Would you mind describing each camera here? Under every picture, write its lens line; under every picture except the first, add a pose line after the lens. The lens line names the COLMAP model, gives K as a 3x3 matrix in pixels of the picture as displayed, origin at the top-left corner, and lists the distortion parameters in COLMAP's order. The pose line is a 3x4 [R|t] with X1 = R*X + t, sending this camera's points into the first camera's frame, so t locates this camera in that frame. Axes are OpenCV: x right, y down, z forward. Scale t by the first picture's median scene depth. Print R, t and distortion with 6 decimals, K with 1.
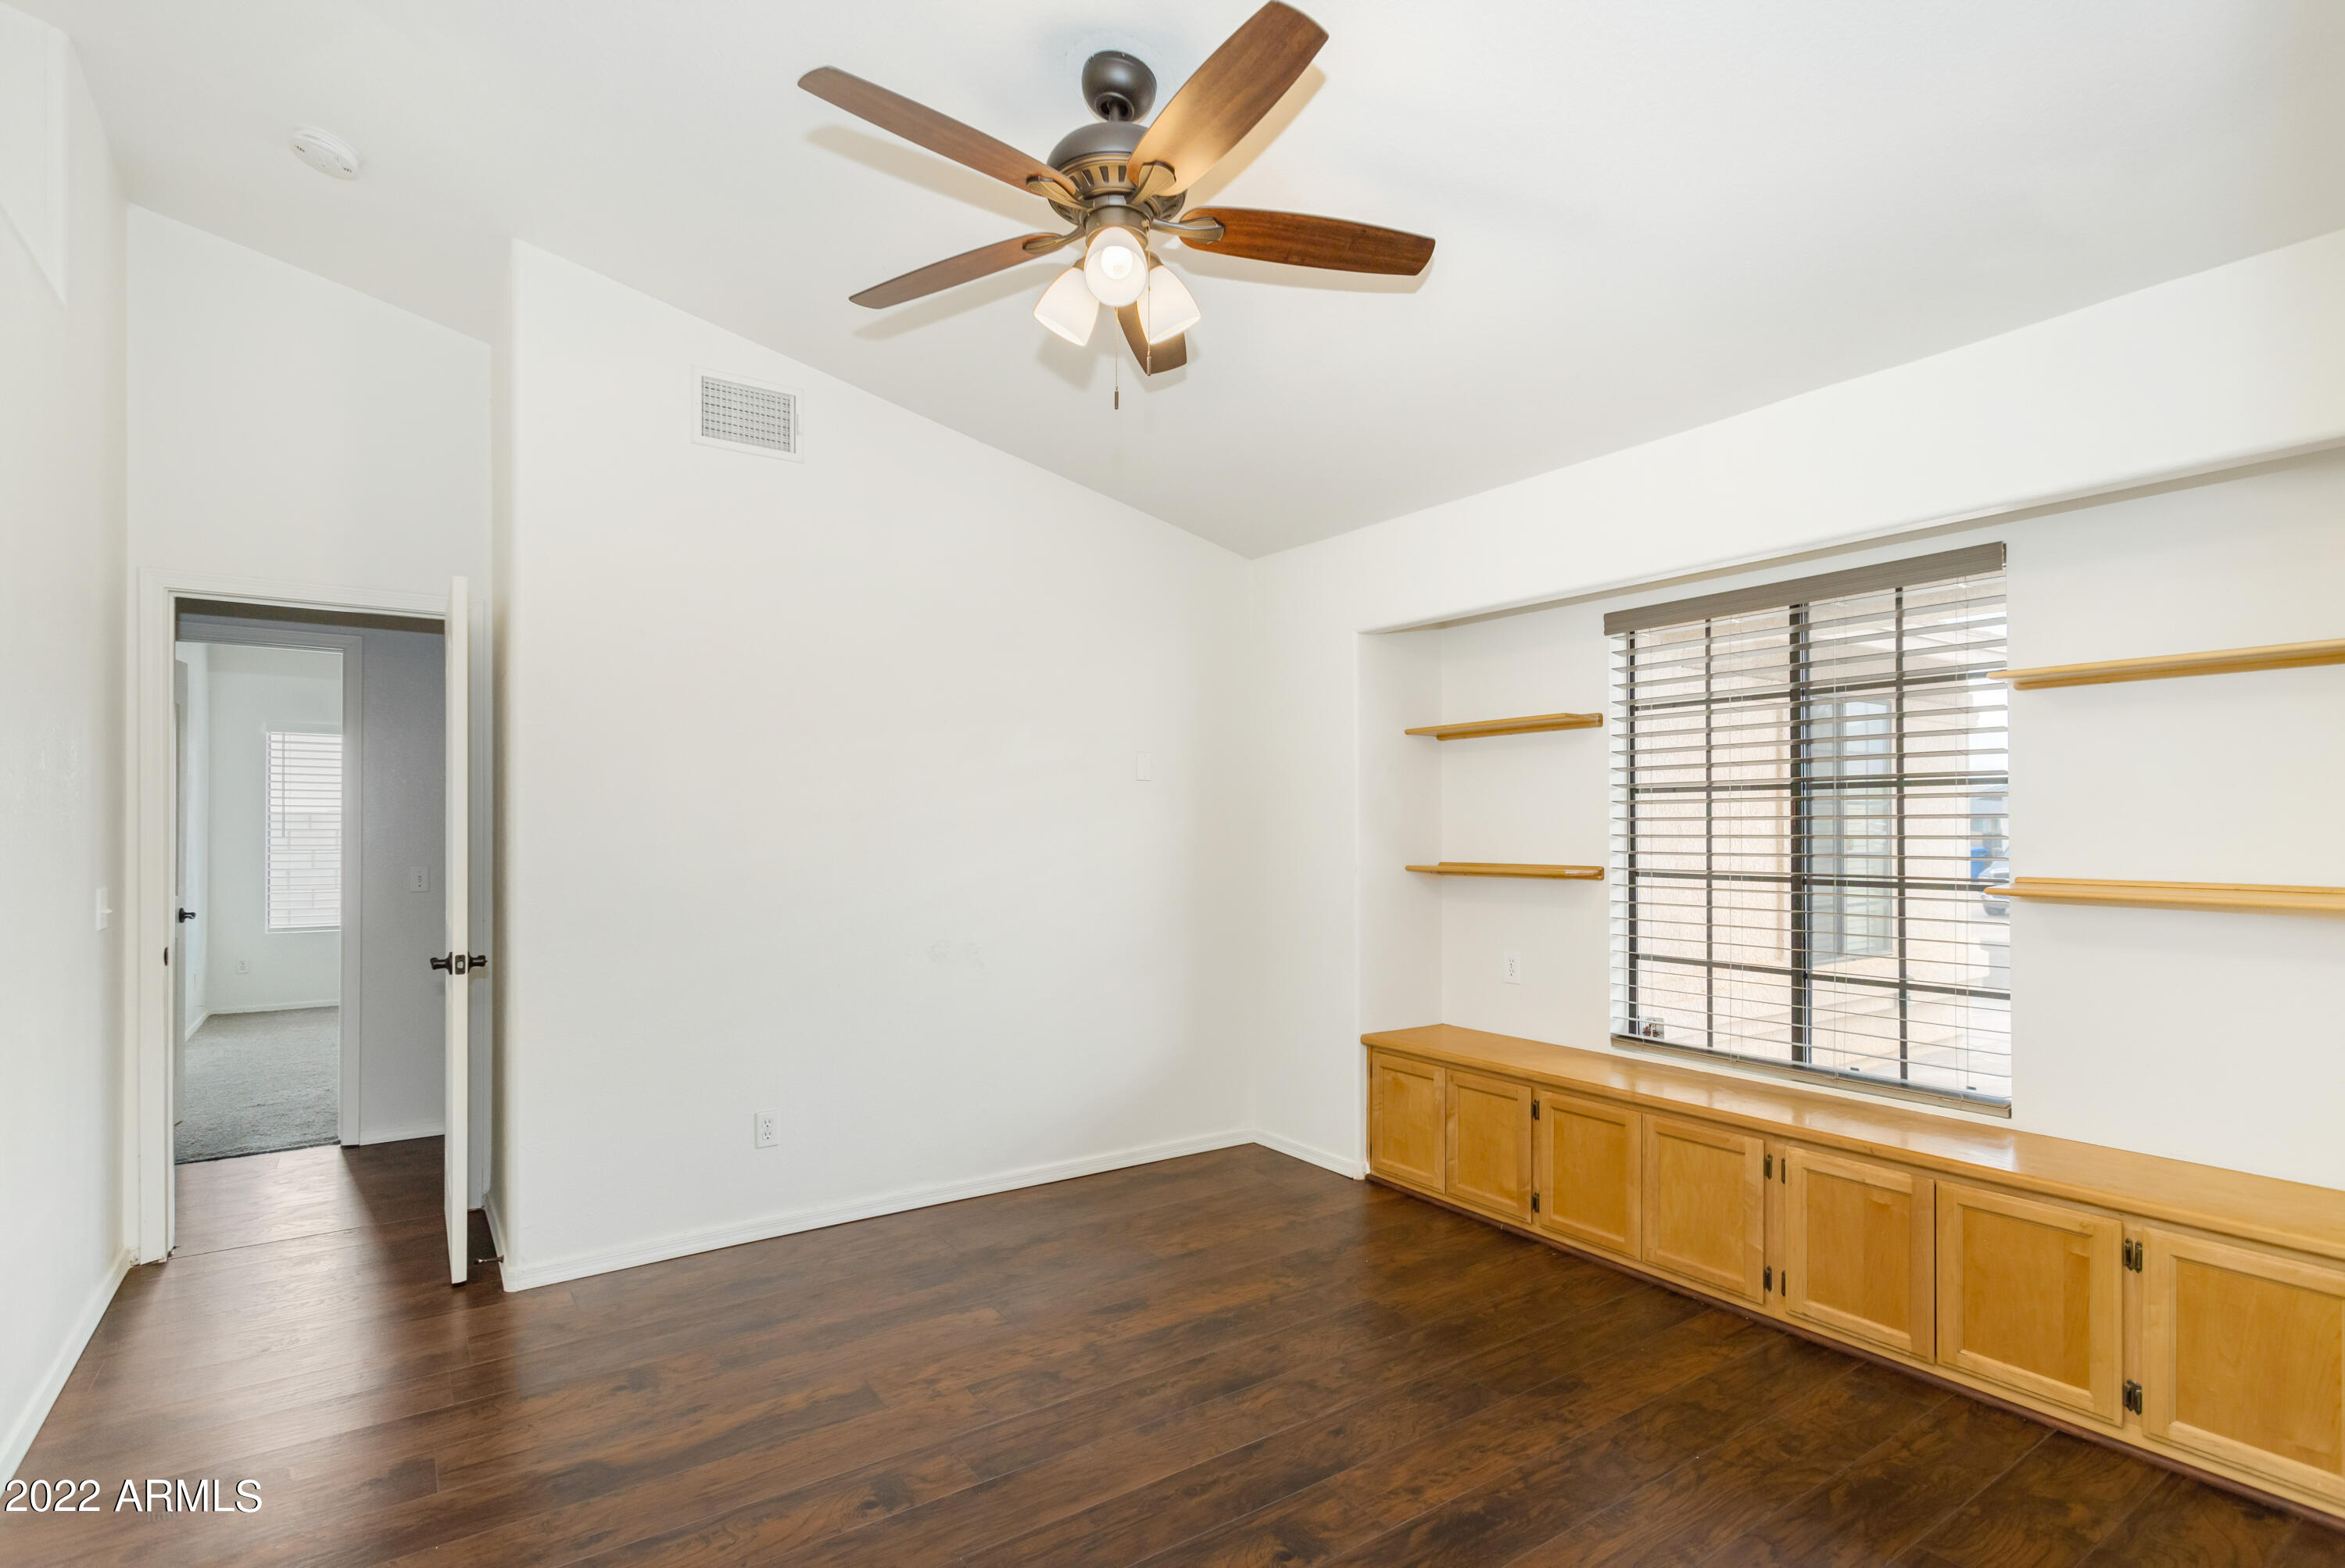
lens RADIAL K [[1131.3, 0, 1171.3], [0, 1131.3, 826.8], [0, 0, 1]] dist [-0.000841, -0.000381]
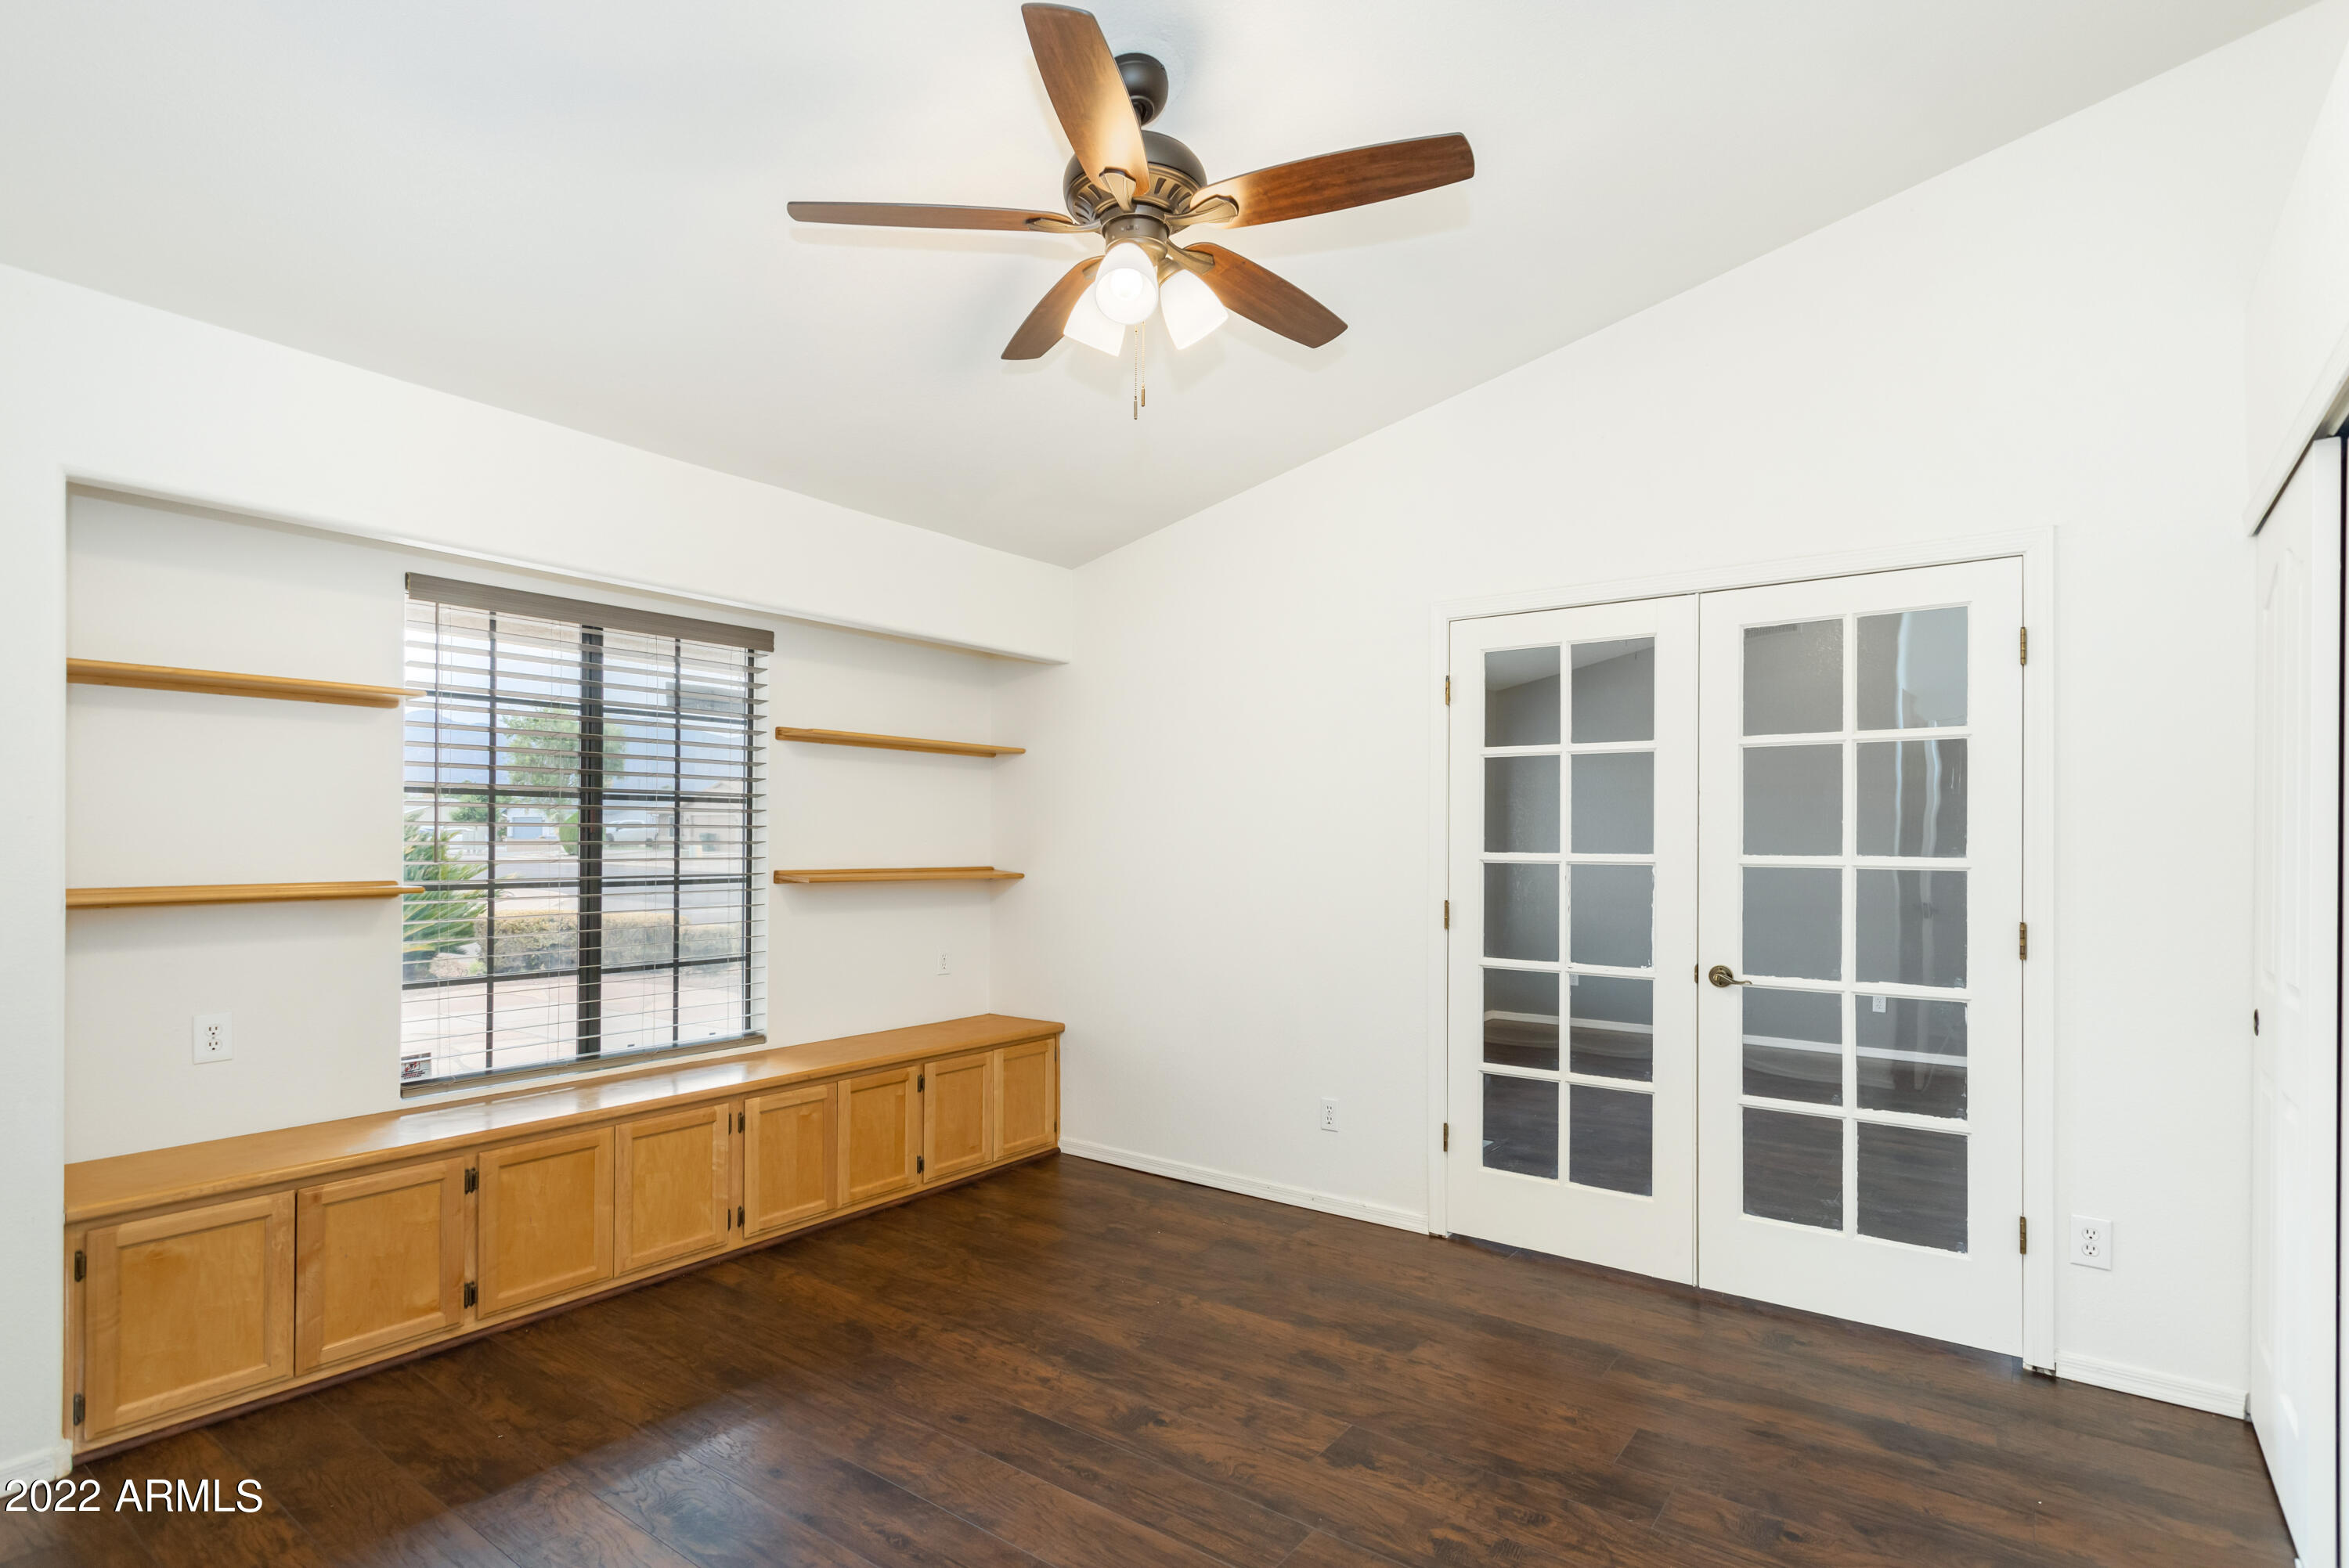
lens RADIAL K [[1156.6, 0, 1173.0], [0, 1156.6, 831.8], [0, 0, 1]] dist [0.000888, 0.000835]
pose [[-0.319303, 0.004906, 0.947640, -0.701943], [-0.004895, 0.999965, -0.006826, 0.003143], [-0.947640, -0.006818, -0.319268, 0.881532]]
